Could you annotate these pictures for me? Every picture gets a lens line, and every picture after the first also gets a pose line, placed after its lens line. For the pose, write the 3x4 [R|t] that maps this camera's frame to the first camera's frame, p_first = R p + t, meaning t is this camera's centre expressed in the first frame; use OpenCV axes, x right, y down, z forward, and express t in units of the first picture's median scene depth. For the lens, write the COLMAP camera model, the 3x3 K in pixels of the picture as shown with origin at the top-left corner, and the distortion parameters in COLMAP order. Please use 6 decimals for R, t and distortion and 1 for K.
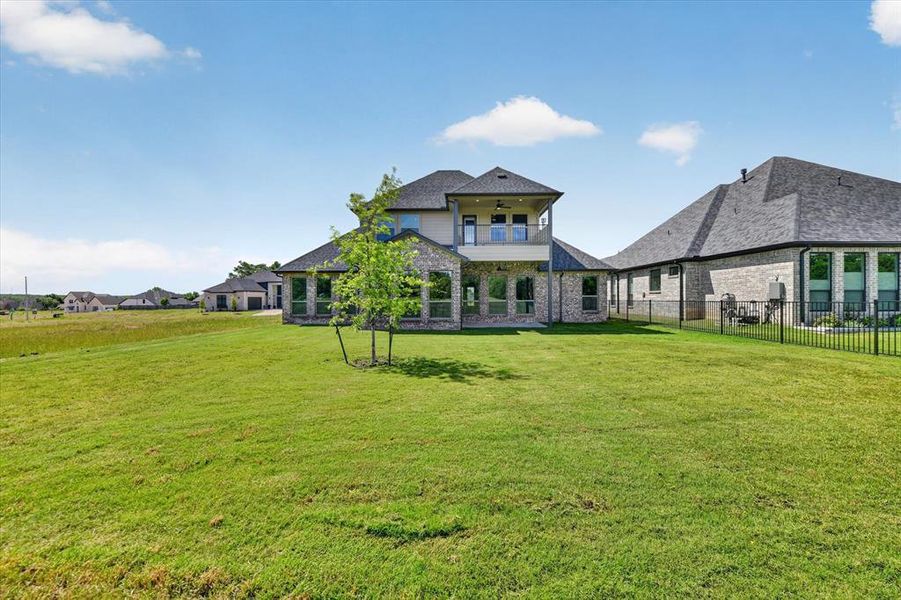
lens RADIAL K [[360.9, 0, 454.8], [0, 360.9, 296.9], [0, 0, 1]] dist [-0.007719, -0.000400]
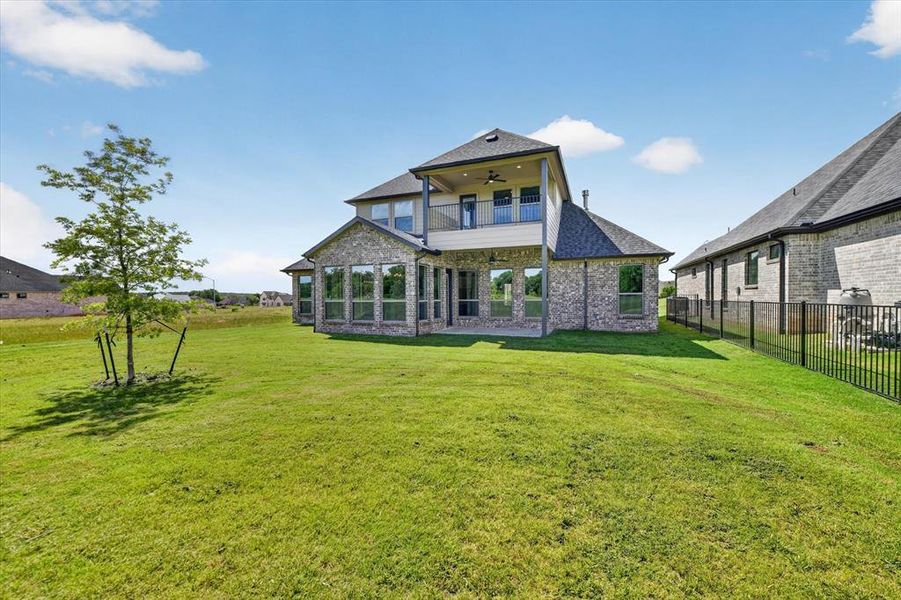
lens RADIAL K [[360.9, 0, 454.8], [0, 360.9, 296.9], [0, 0, 1]] dist [-0.007719, -0.000400]
pose [[0.932484, -0.000626, -0.361211, 0.310776], [0.003021, 0.999977, 0.006067, -0.001080], [0.361199, -0.006748, 0.932465, 0.232125]]
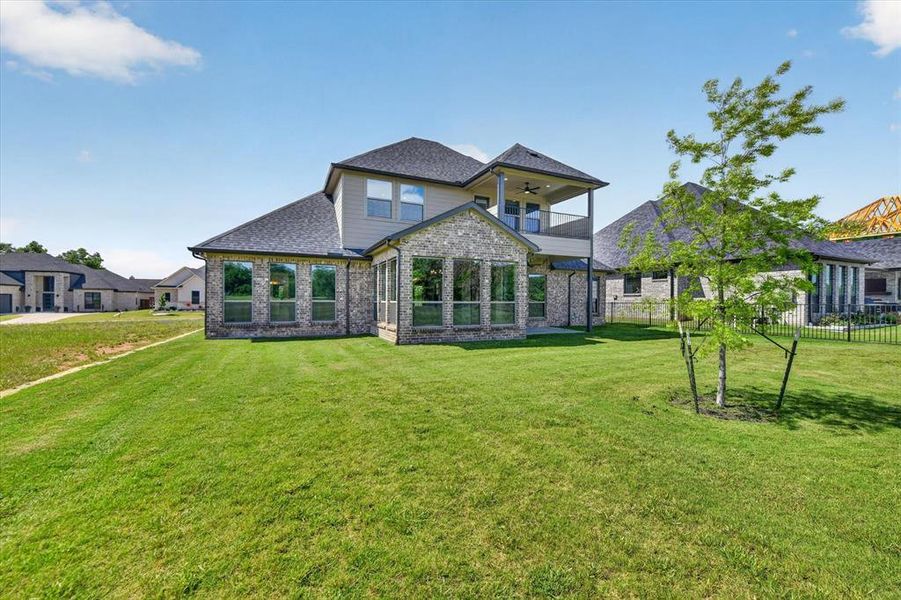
lens RADIAL K [[360.9, 0, 454.8], [0, 360.9, 296.9], [0, 0, 1]] dist [-0.007719, -0.000400]
pose [[0.901607, 0.013935, 0.432331, -0.368731], [-0.011883, 0.999902, -0.007449, 0.006624], [-0.432392, 0.001579, 0.901684, 0.296896]]
